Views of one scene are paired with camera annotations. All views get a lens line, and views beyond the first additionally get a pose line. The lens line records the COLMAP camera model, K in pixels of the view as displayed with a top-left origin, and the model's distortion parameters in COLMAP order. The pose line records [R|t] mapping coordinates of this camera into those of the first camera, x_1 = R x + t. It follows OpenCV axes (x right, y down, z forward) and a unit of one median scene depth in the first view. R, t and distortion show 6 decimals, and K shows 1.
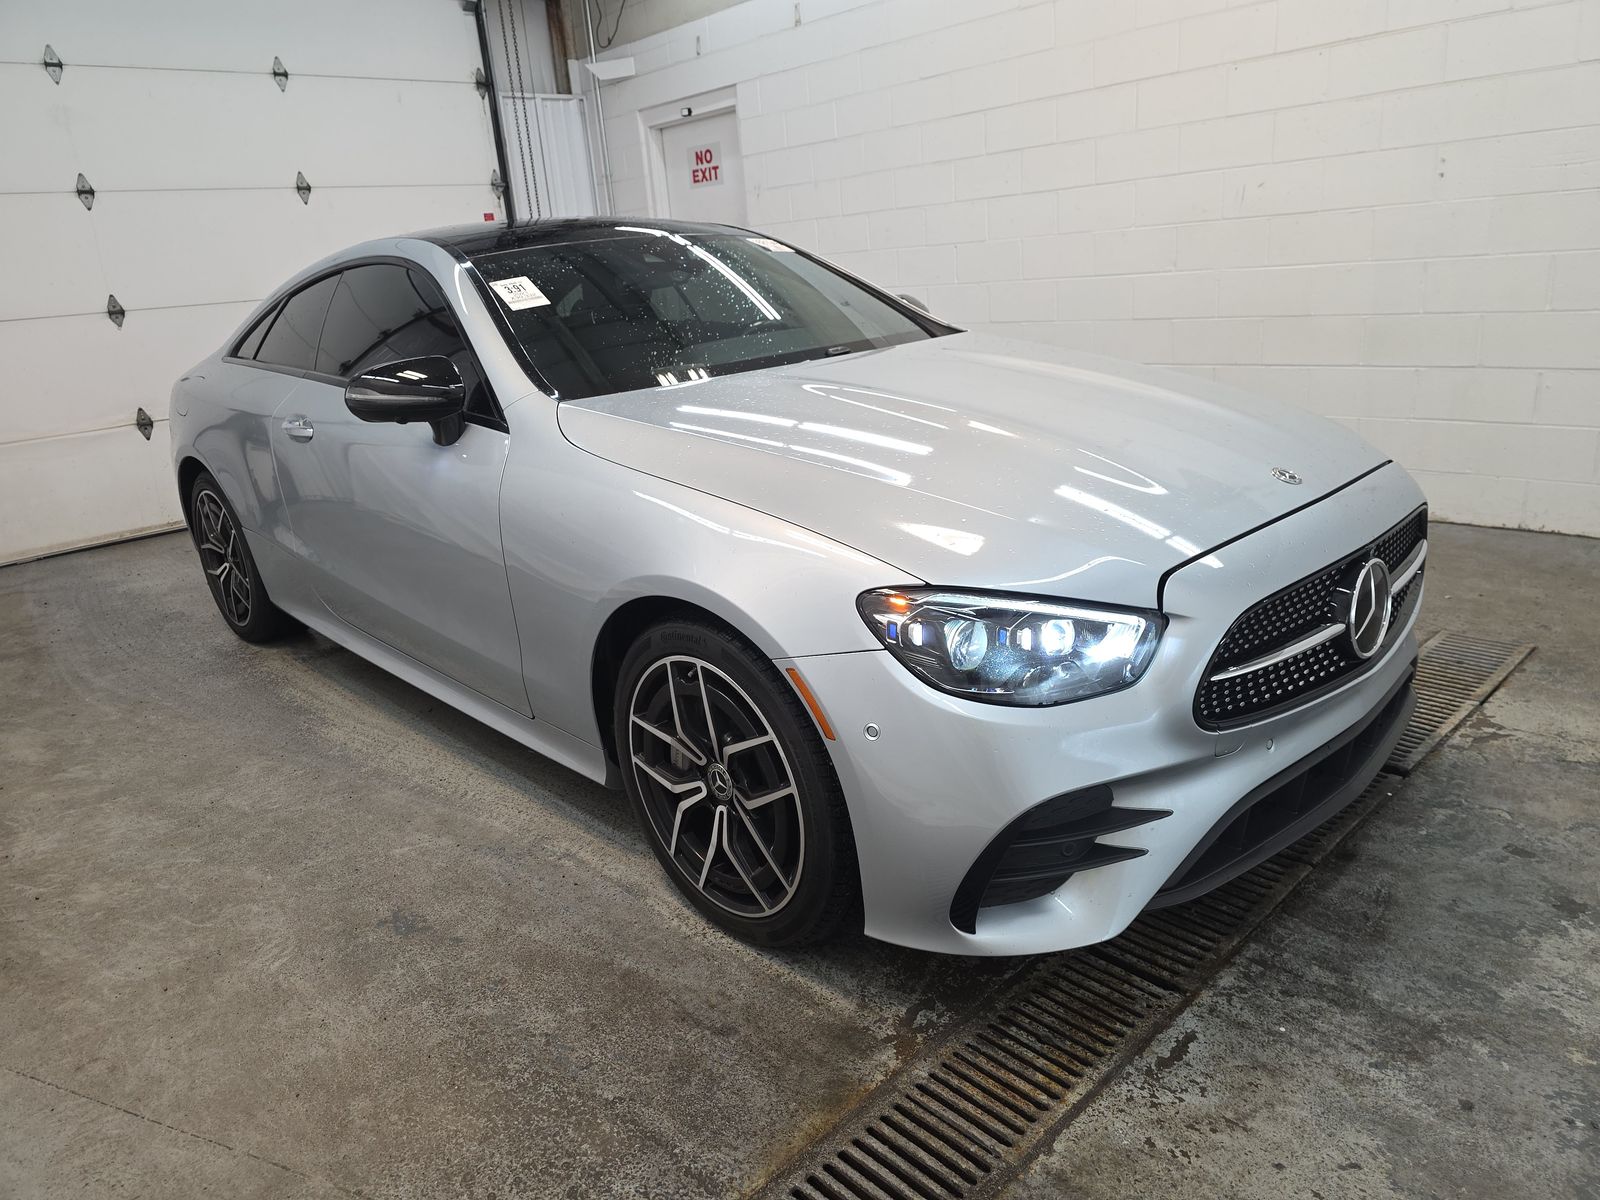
lens RADIAL K [[1076.5, 0, 800.0], [0, 1076.5, 600.0], [0, 0, 1]] dist [-0.004254, -0.004155]
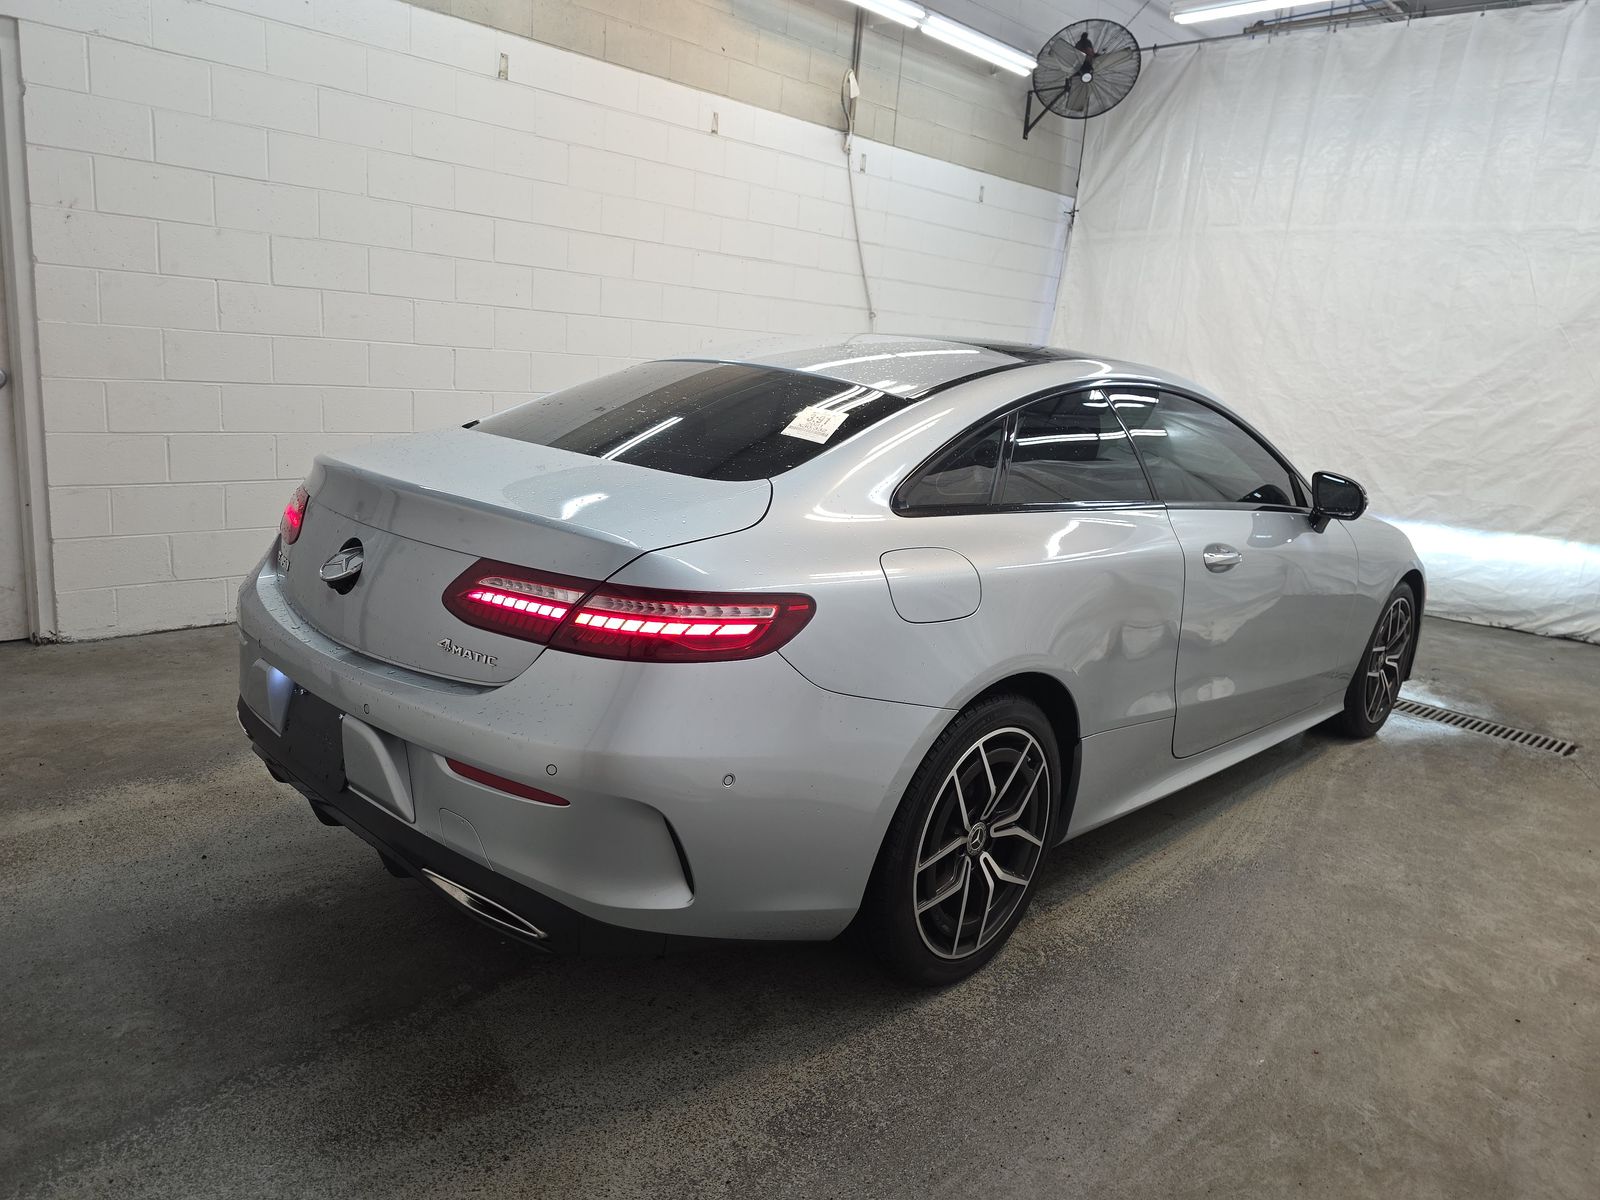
lens RADIAL K [[1114.6, 0, 800.0], [0, 1114.6, 600.0], [0, 0, 1]] dist [0.003302, -0.001701]
pose [[-0.044323, -0.144441, 0.988520, -1.606746], [0.246153, 0.957407, 0.150932, -0.406202], [-0.968217, 0.250017, -0.006880, 1.552822]]
